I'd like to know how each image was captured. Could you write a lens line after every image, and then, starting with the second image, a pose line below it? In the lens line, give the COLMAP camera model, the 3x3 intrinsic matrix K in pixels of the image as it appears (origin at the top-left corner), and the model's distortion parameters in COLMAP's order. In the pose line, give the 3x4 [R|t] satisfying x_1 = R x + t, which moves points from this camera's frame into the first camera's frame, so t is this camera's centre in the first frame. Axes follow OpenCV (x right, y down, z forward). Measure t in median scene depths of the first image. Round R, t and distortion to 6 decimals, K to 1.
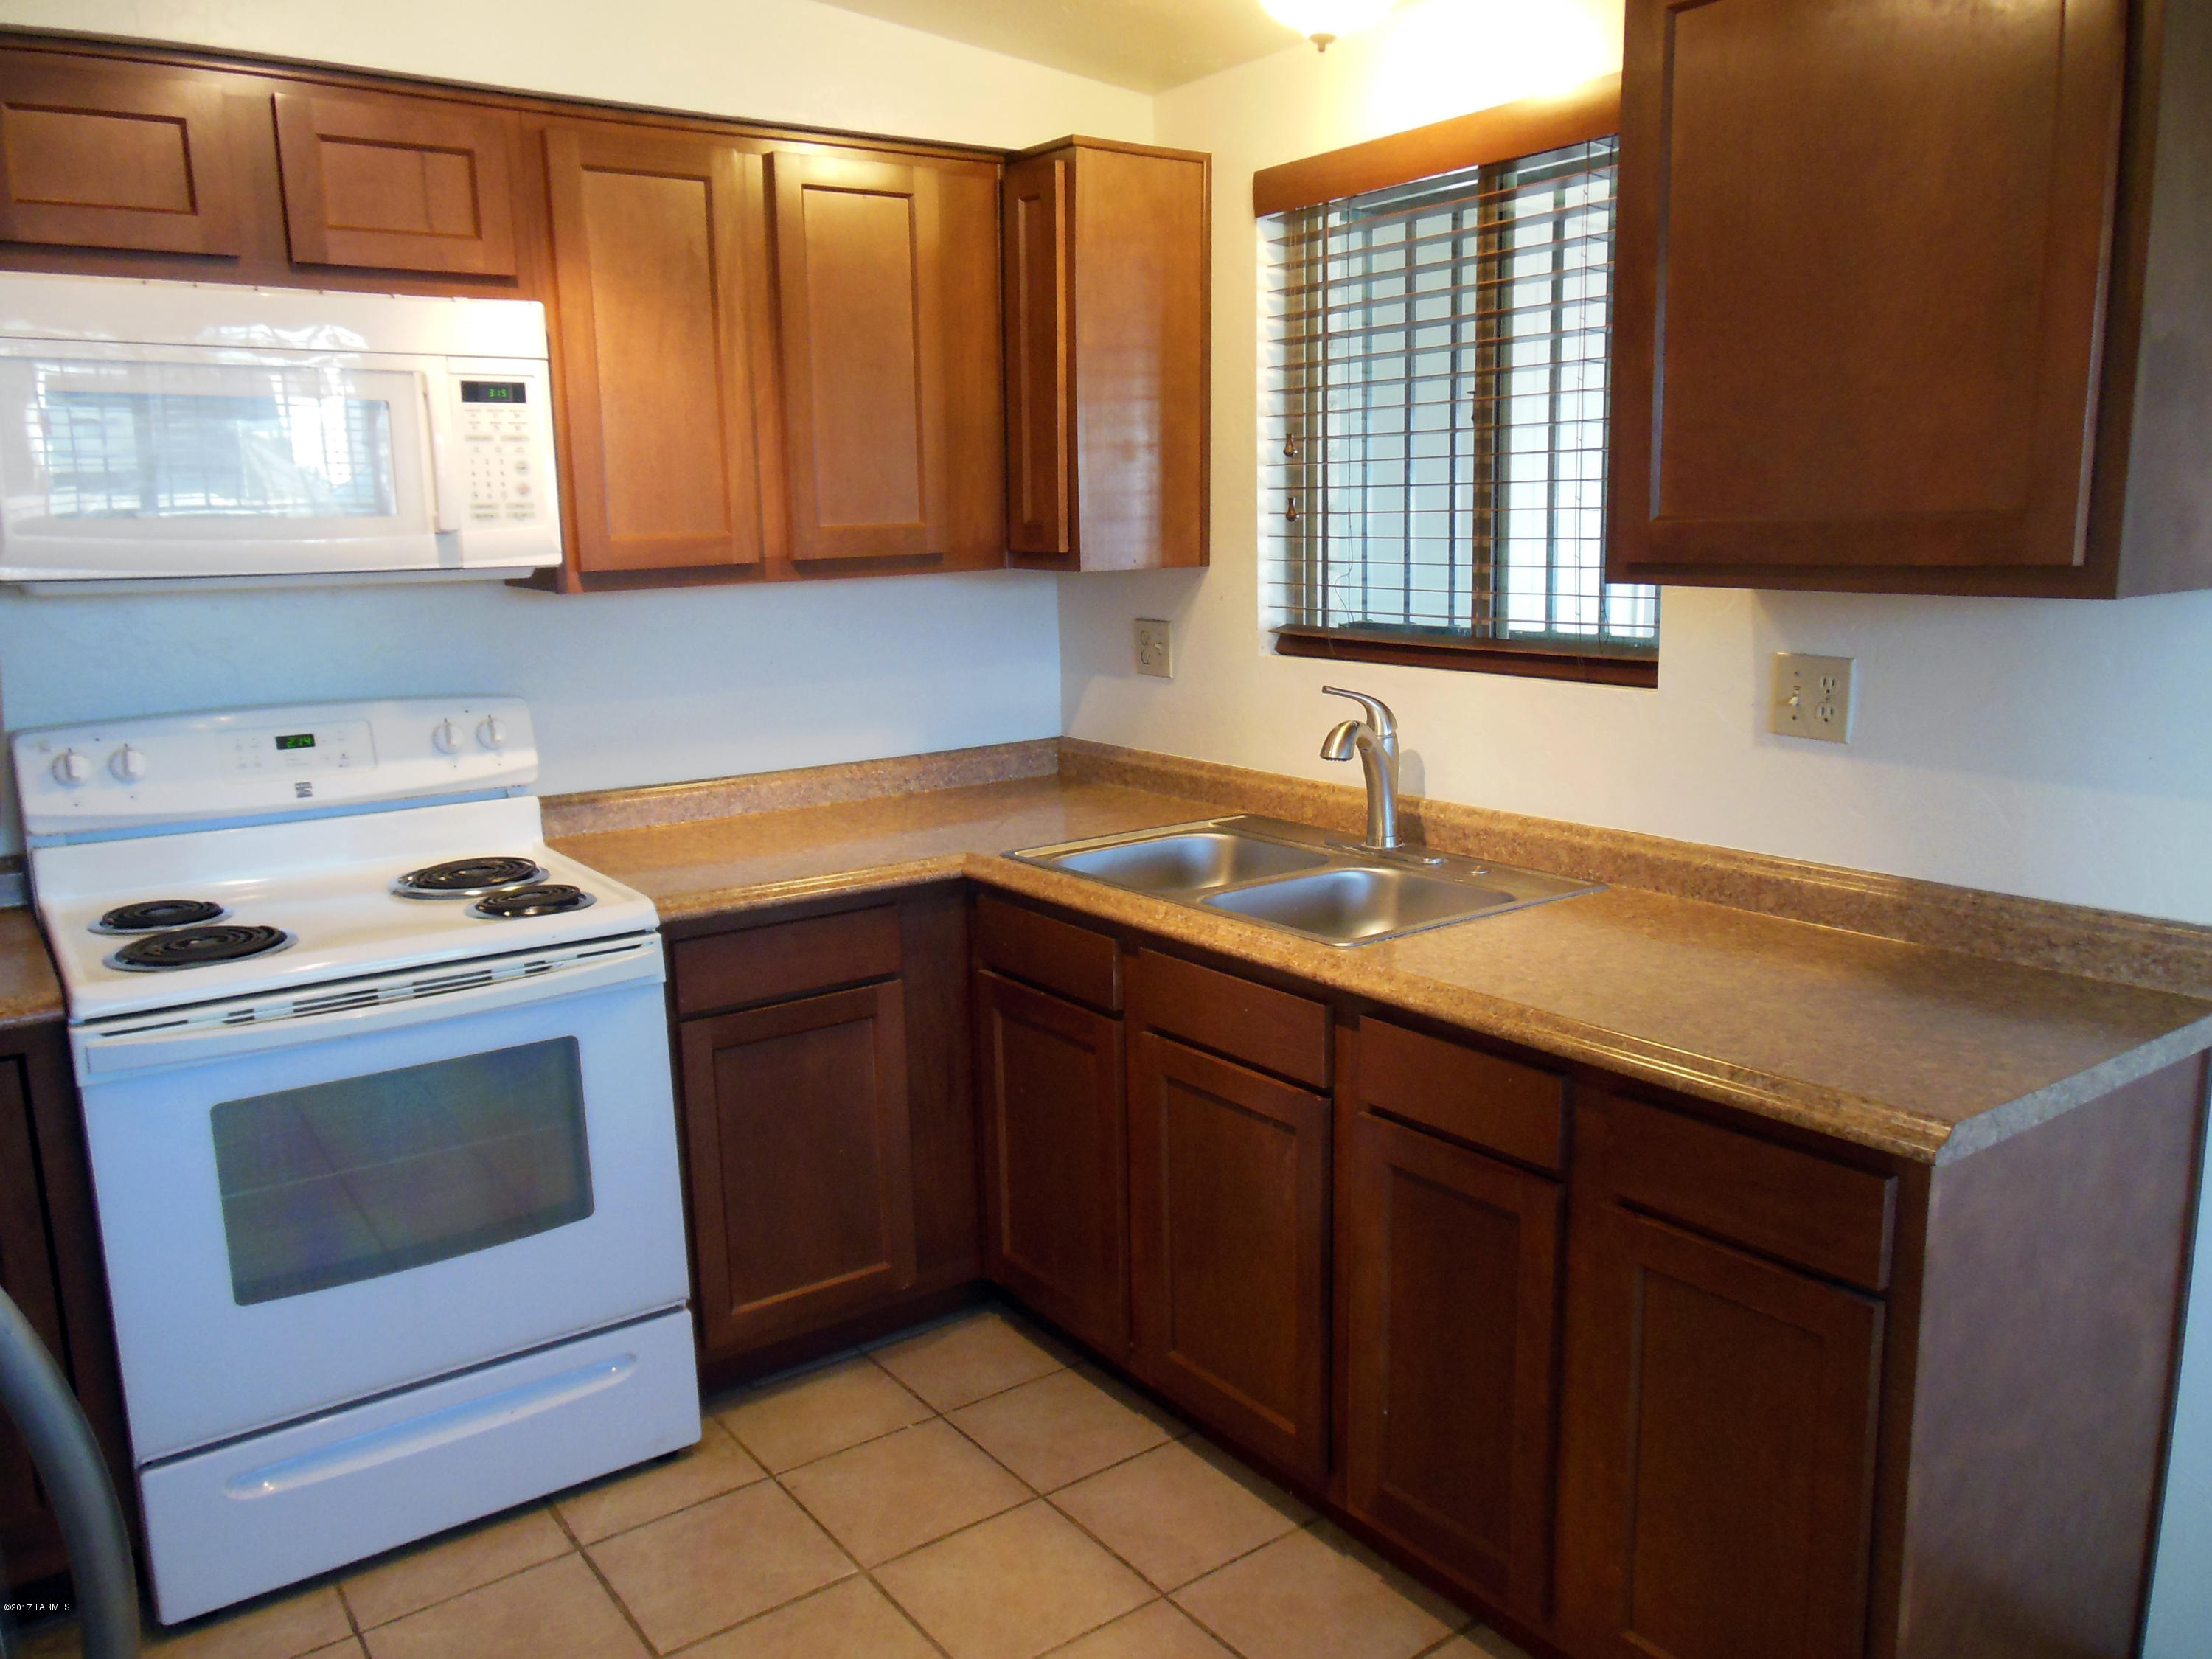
lens RADIAL K [[1728.6, 0, 1098.2], [0, 1728.6, 834.0], [0, 0, 1]] dist [-0.009288, -0.008382]
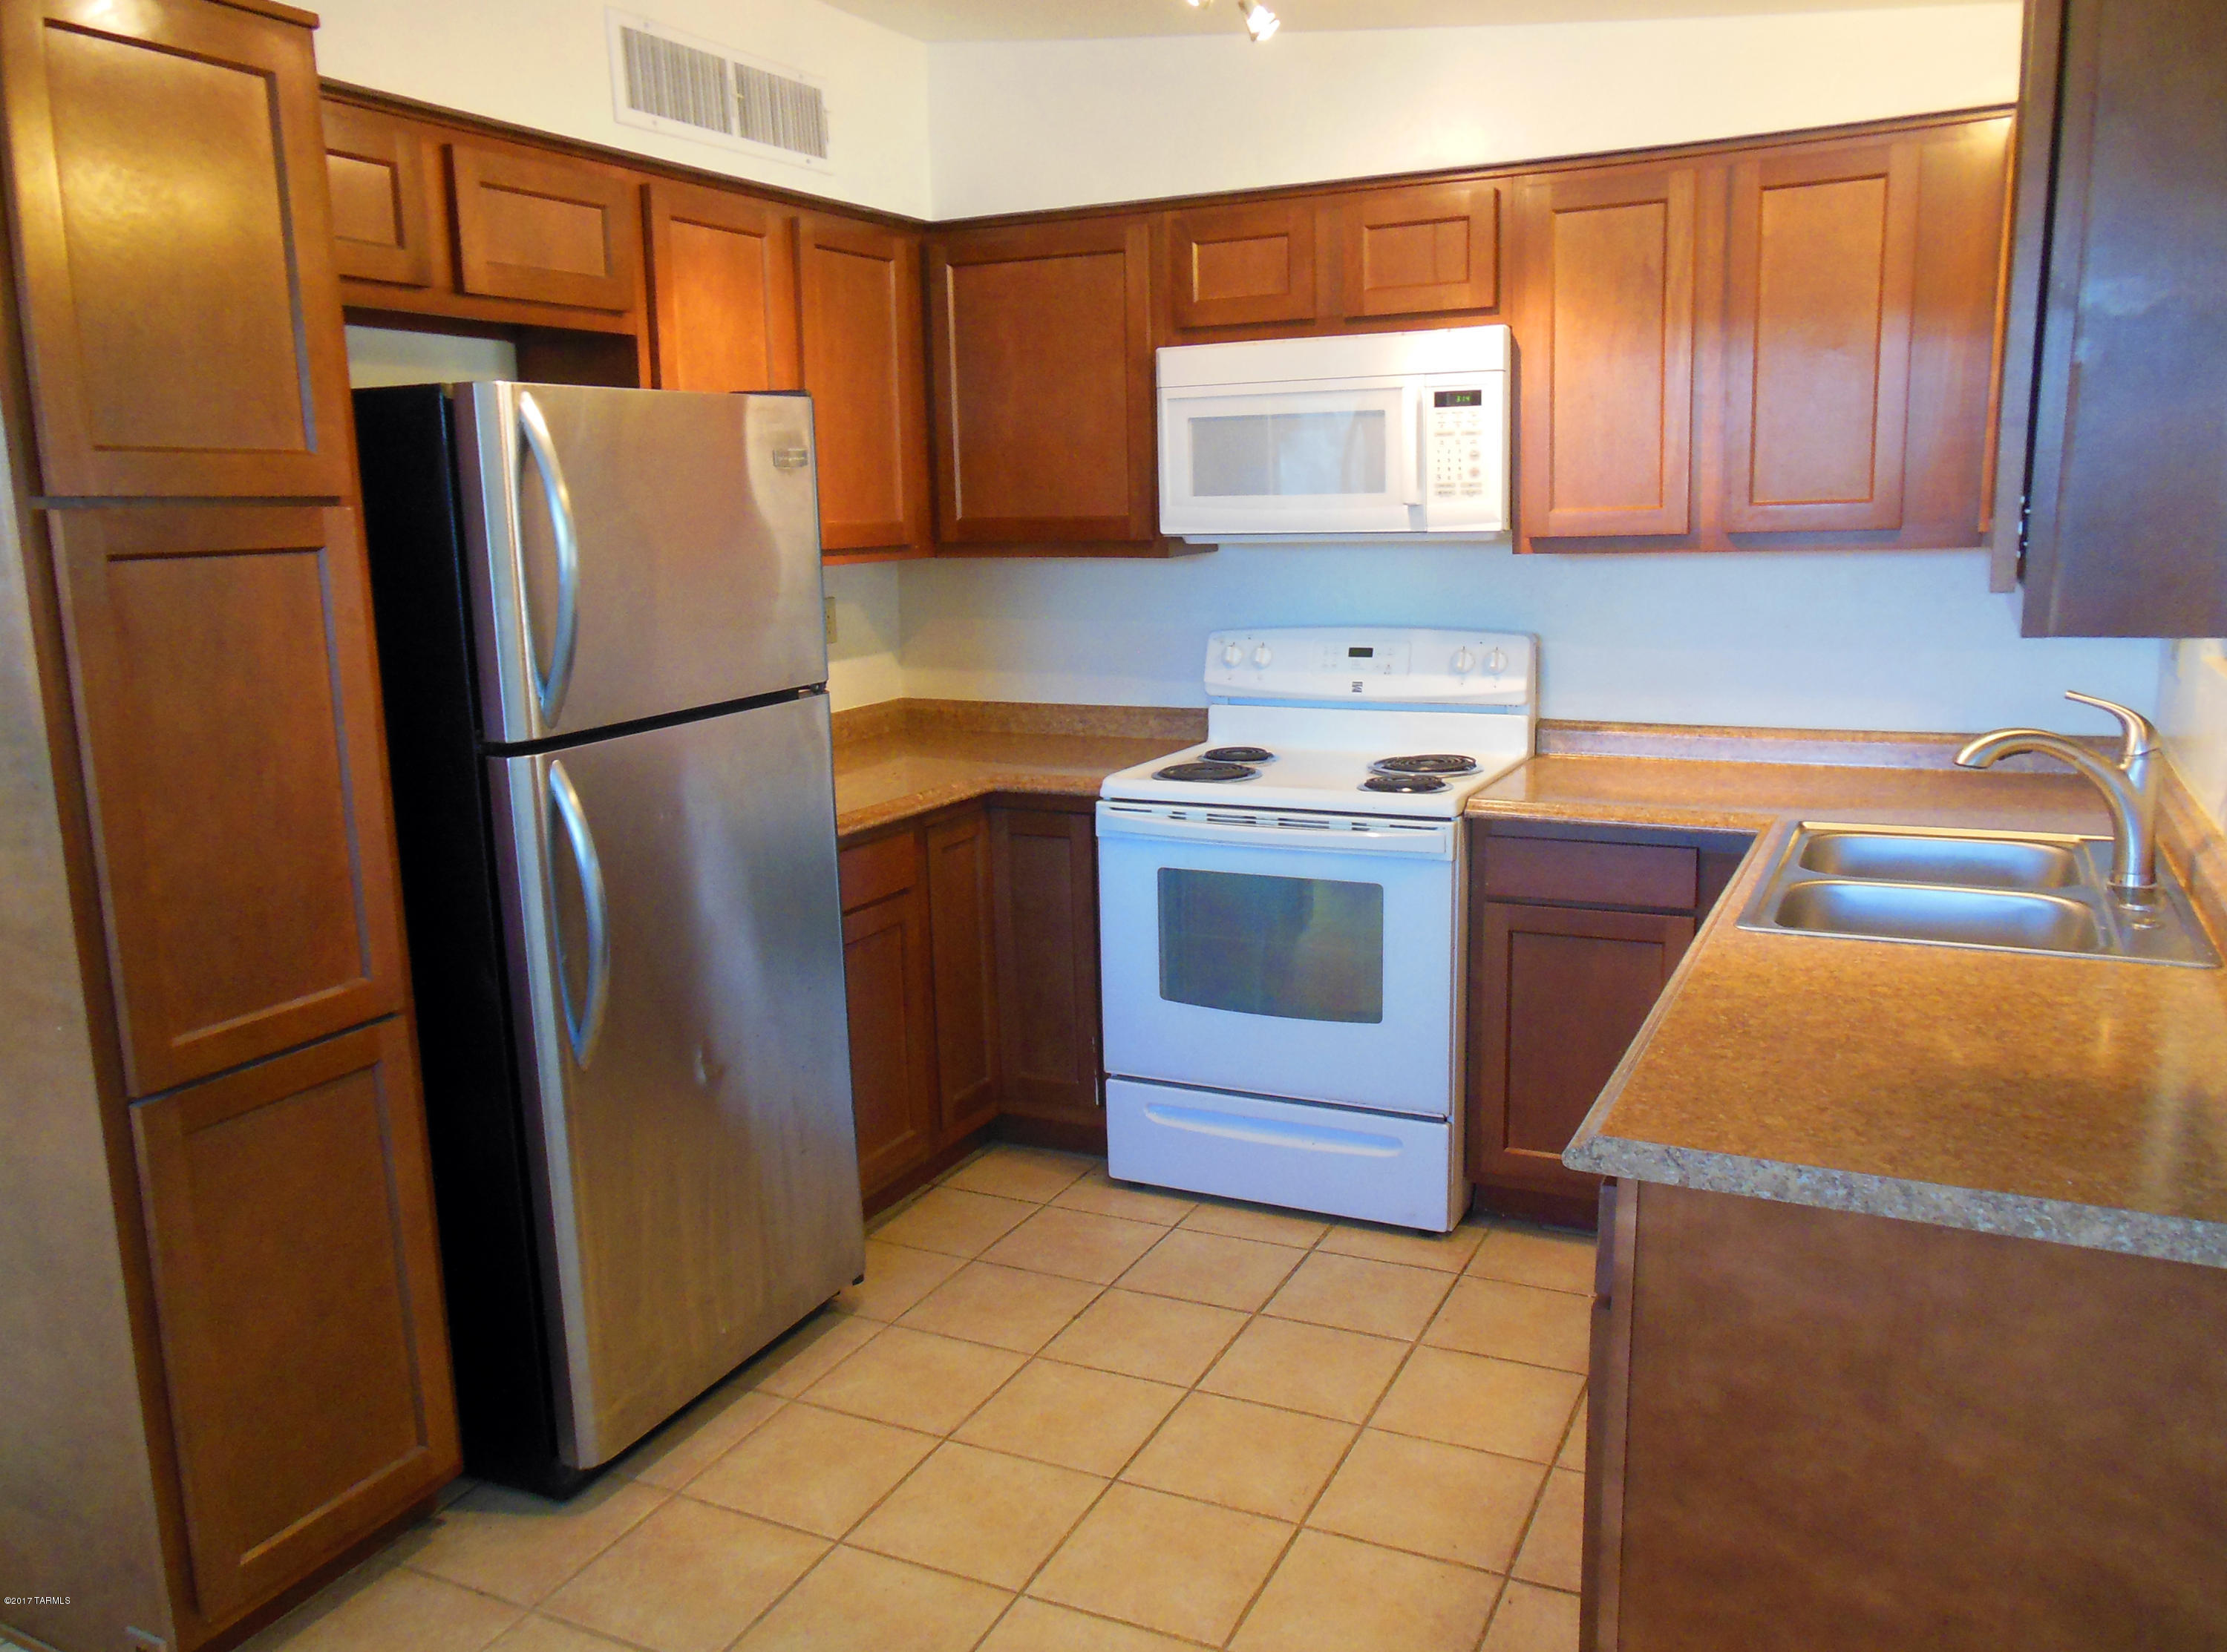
lens RADIAL K [[1691.0, 0, 1109.2], [0, 1691.0, 820.9], [0, 0, 1]] dist [-0.062893, 0.085308]
pose [[0.466648, 0.168720, -0.868201, 0.683734], [-0.149438, 0.982563, 0.110623, -0.041971], [0.871727, 0.078120, 0.483725, 0.173916]]
